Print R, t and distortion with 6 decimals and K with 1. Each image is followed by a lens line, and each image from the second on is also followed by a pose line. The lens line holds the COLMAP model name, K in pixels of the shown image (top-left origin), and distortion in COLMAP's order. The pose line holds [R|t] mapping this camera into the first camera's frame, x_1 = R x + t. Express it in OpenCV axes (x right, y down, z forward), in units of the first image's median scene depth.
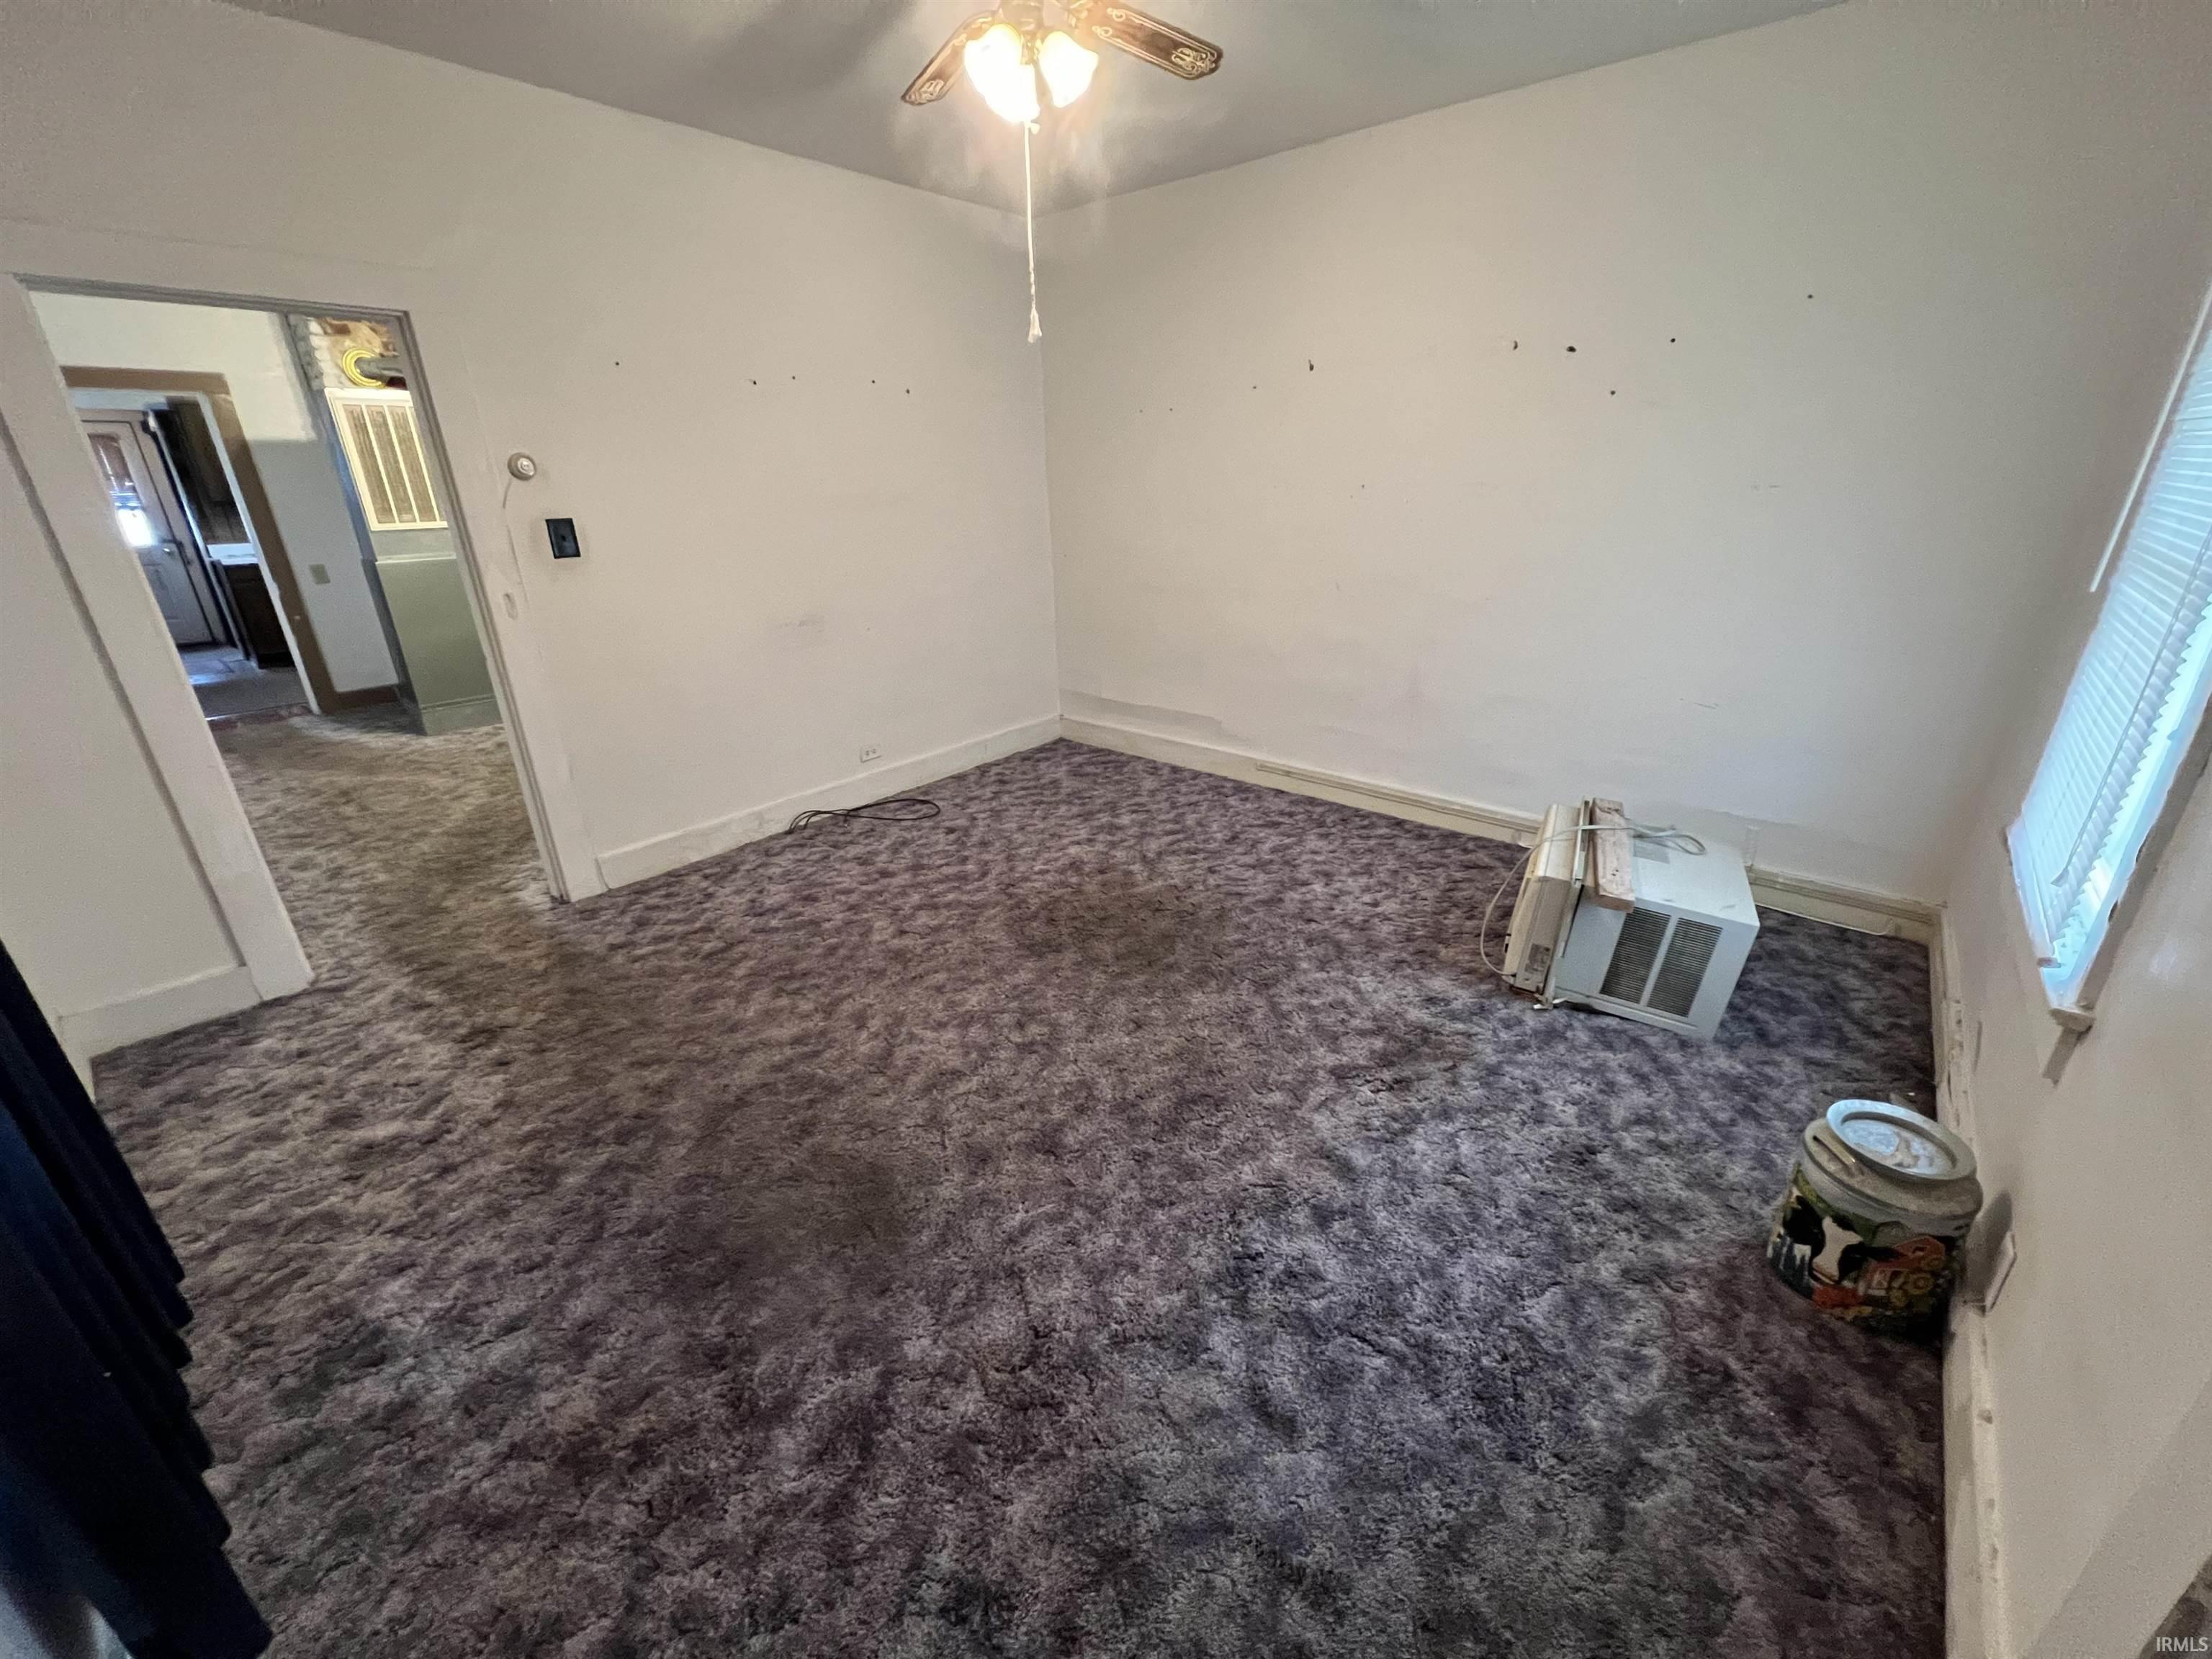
lens RADIAL K [[884.5, 0, 1113.2], [0, 884.5, 820.2], [0, 0, 1]] dist [-0.000976, -0.000351]
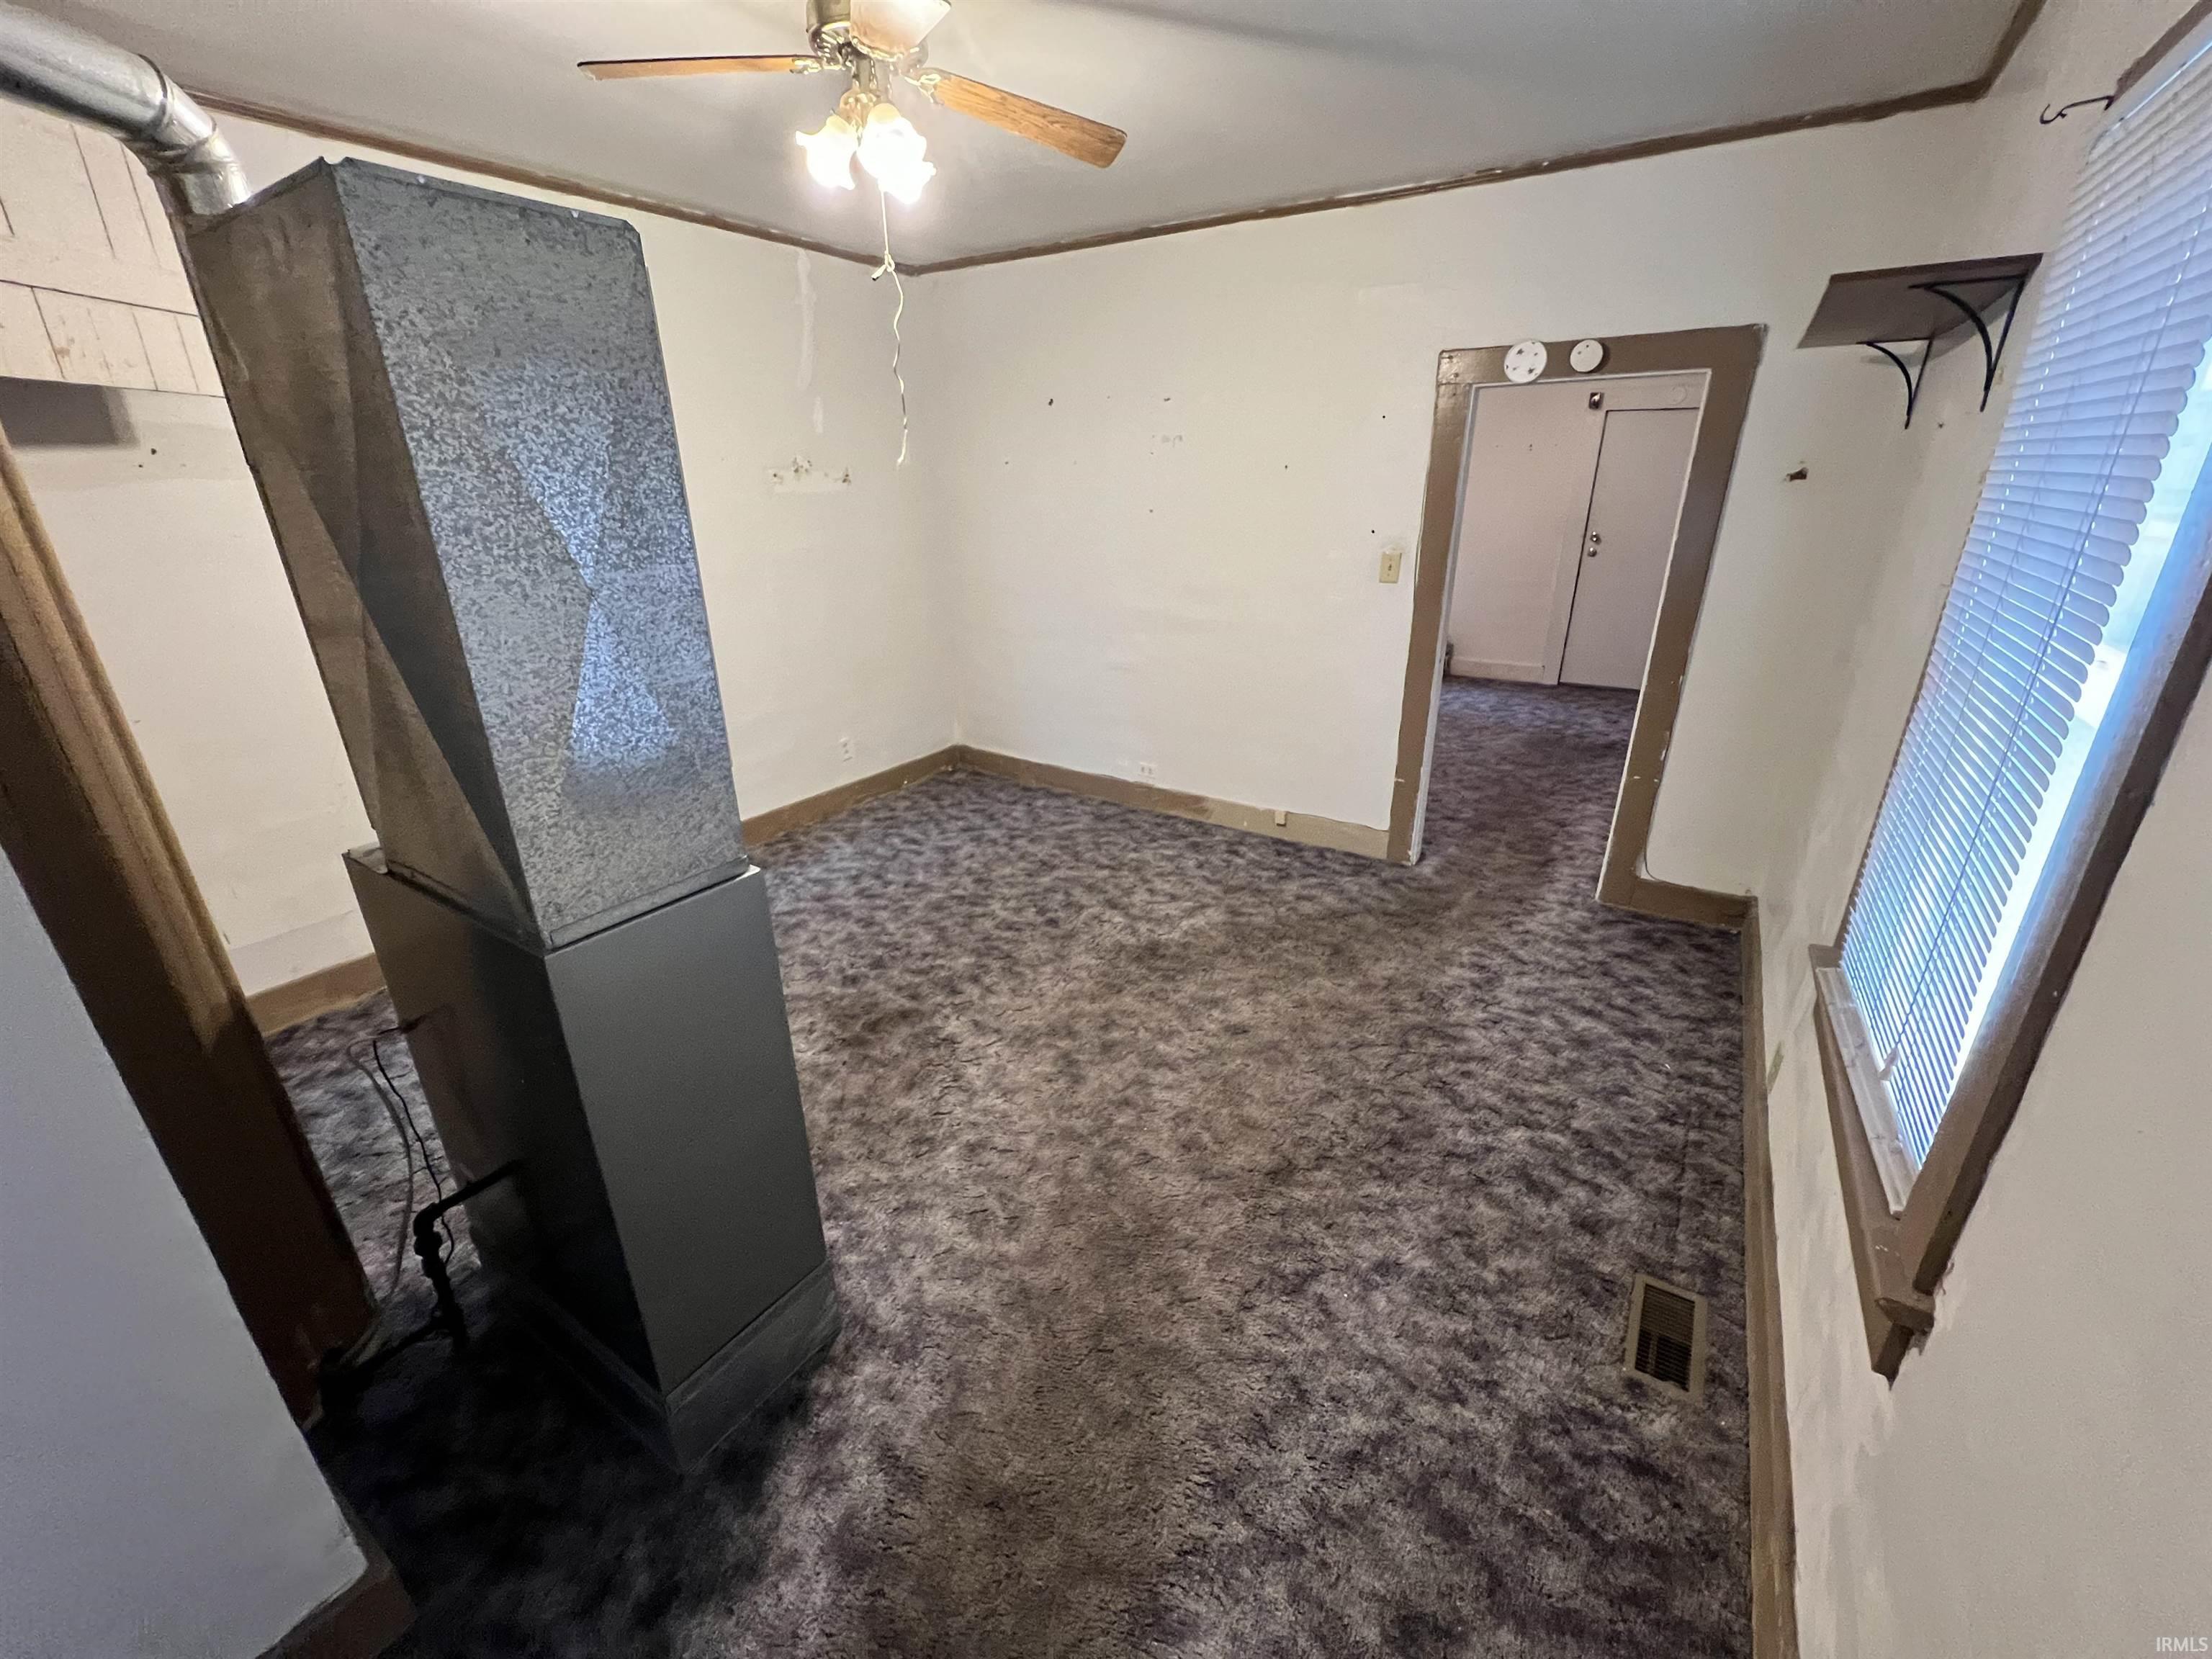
lens RADIAL K [[884.8, 0, 1107.1], [0, 884.8, 828.3], [0, 0, 1]] dist [-0.000735, -0.000416]
pose [[-0.121650, -0.351230, 0.928353, -1.418708], [0.386257, 0.844823, 0.370243, -0.468111], [-0.914334, 0.403623, 0.032893, 1.127086]]
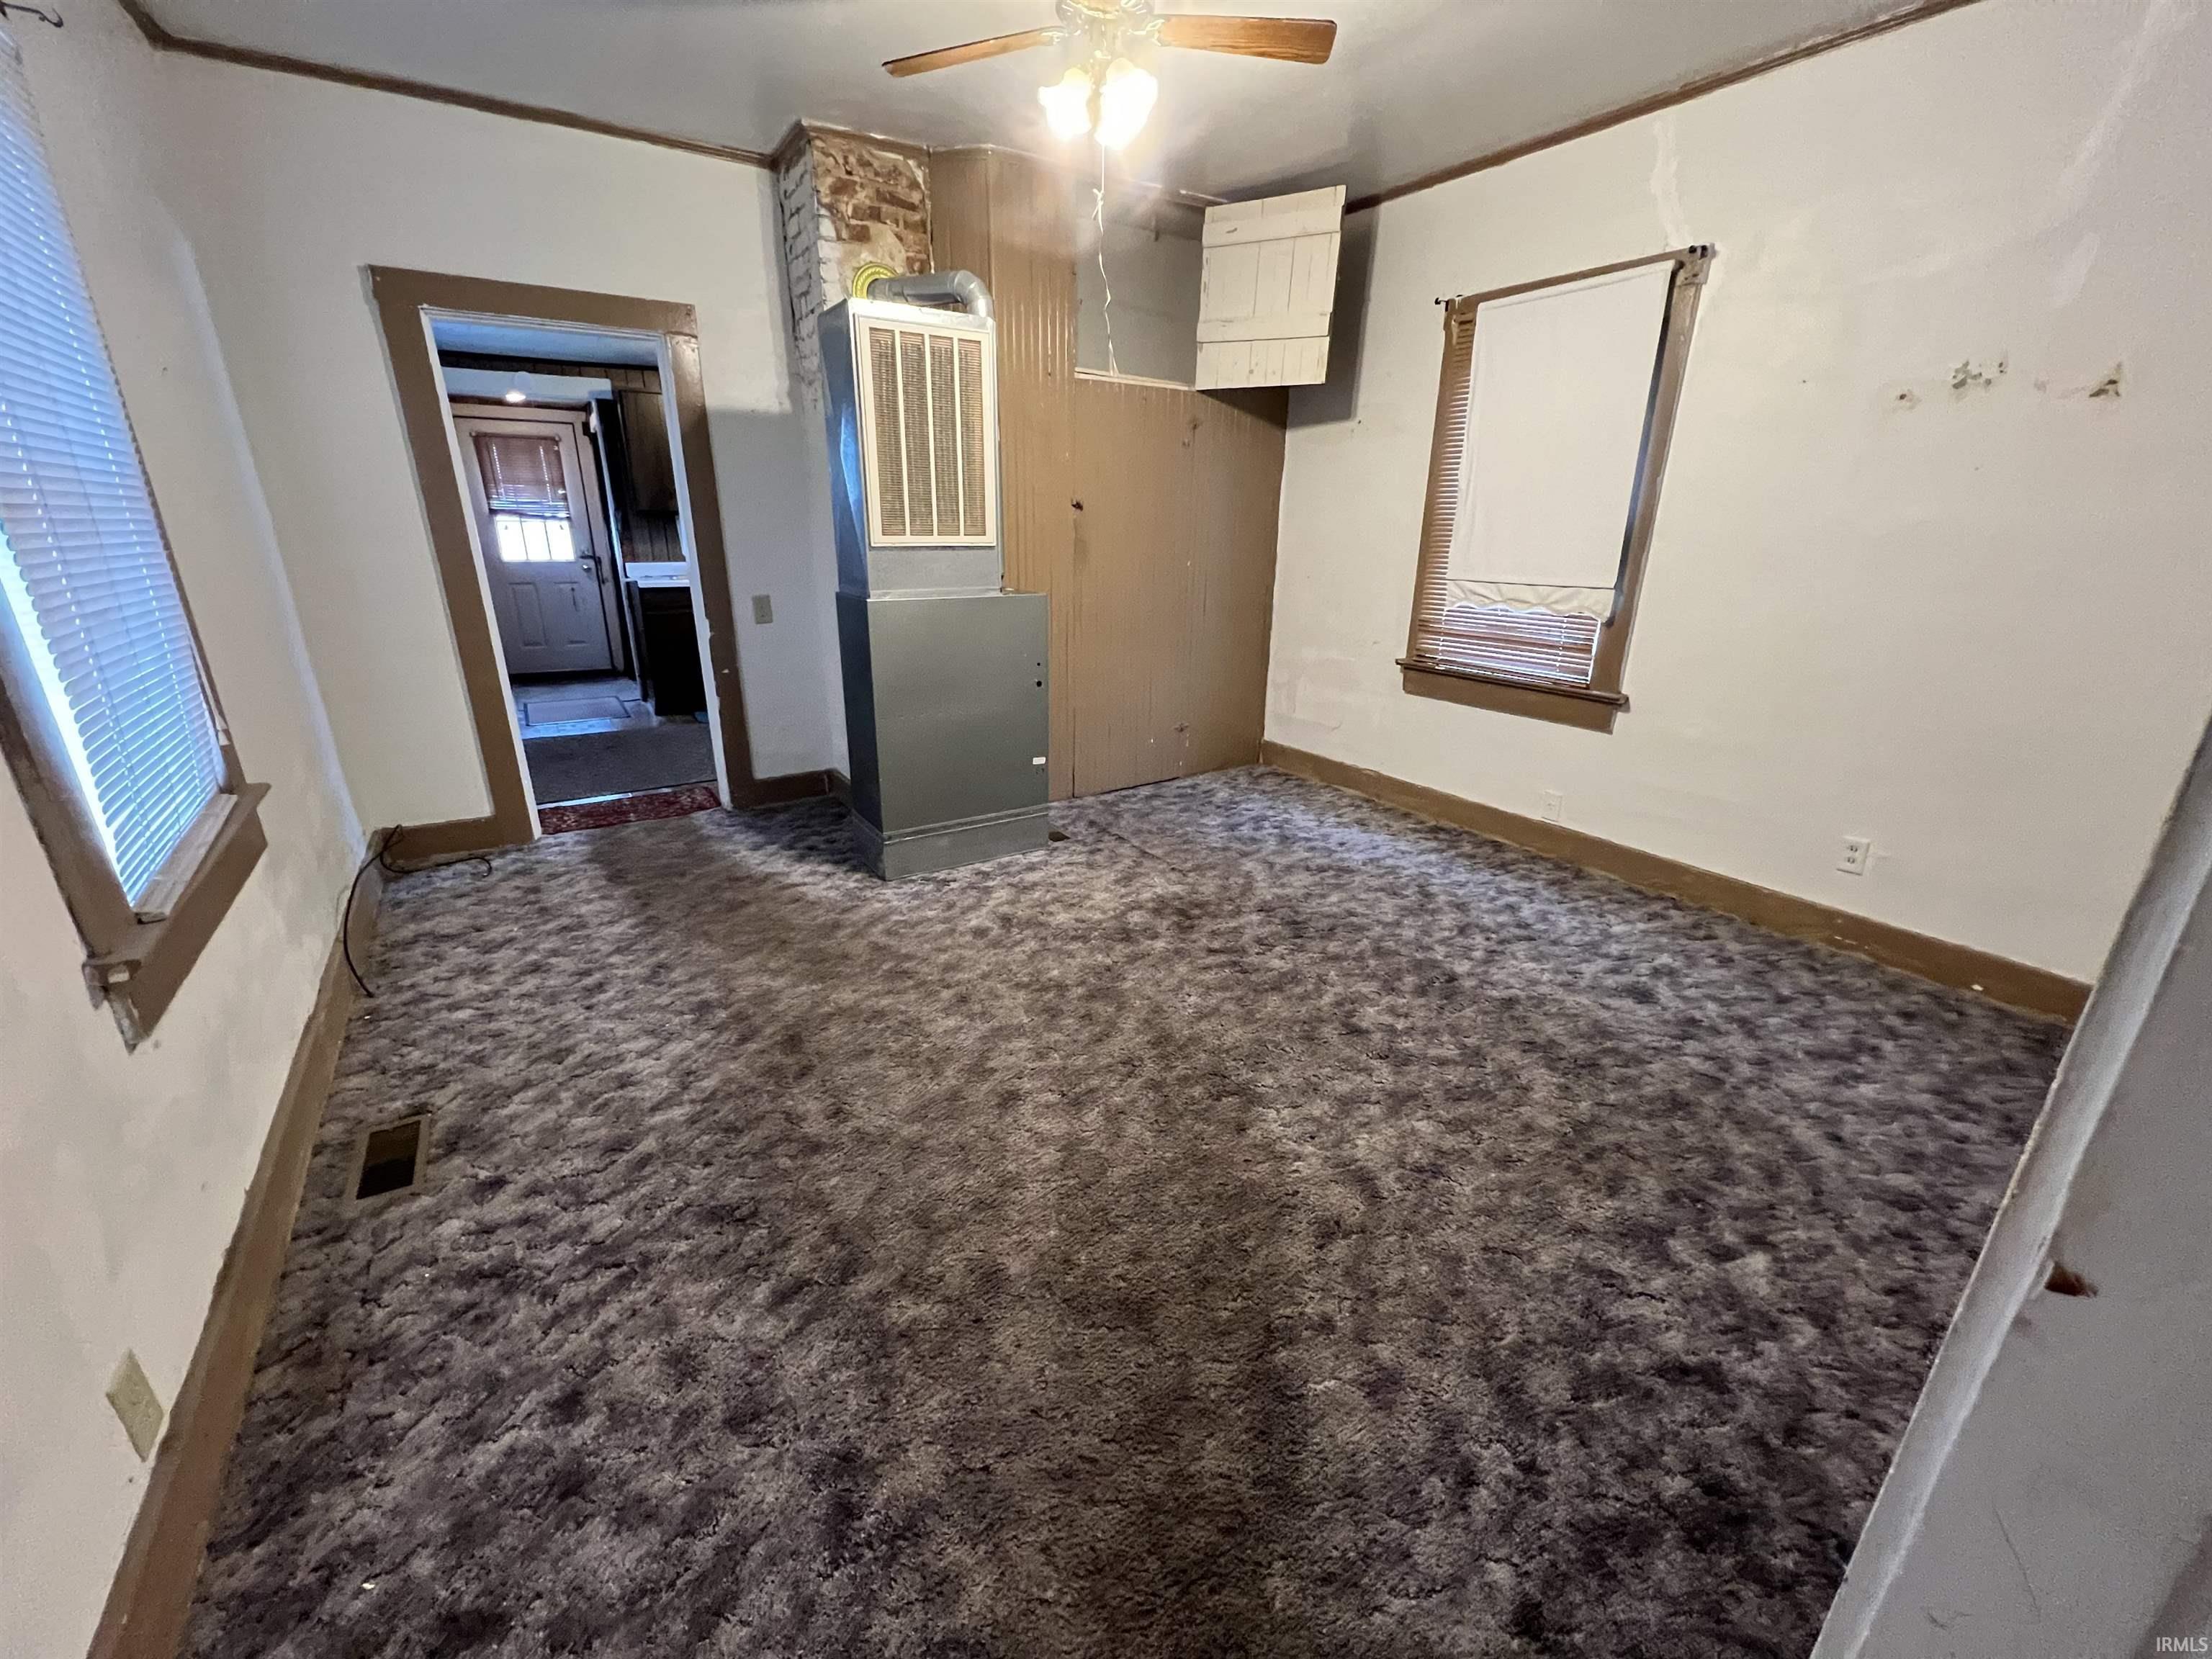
lens RADIAL K [[884.8, 0, 1107.0], [0, 884.8, 824.8], [0, 0, 1]] dist [-0.000735, -0.000416]
pose [[0.959388, 0.116246, -0.257025, -0.653979], [-0.128987, 0.991090, -0.033221, -0.183560], [0.250873, 0.065025, 0.965834, 0.611672]]
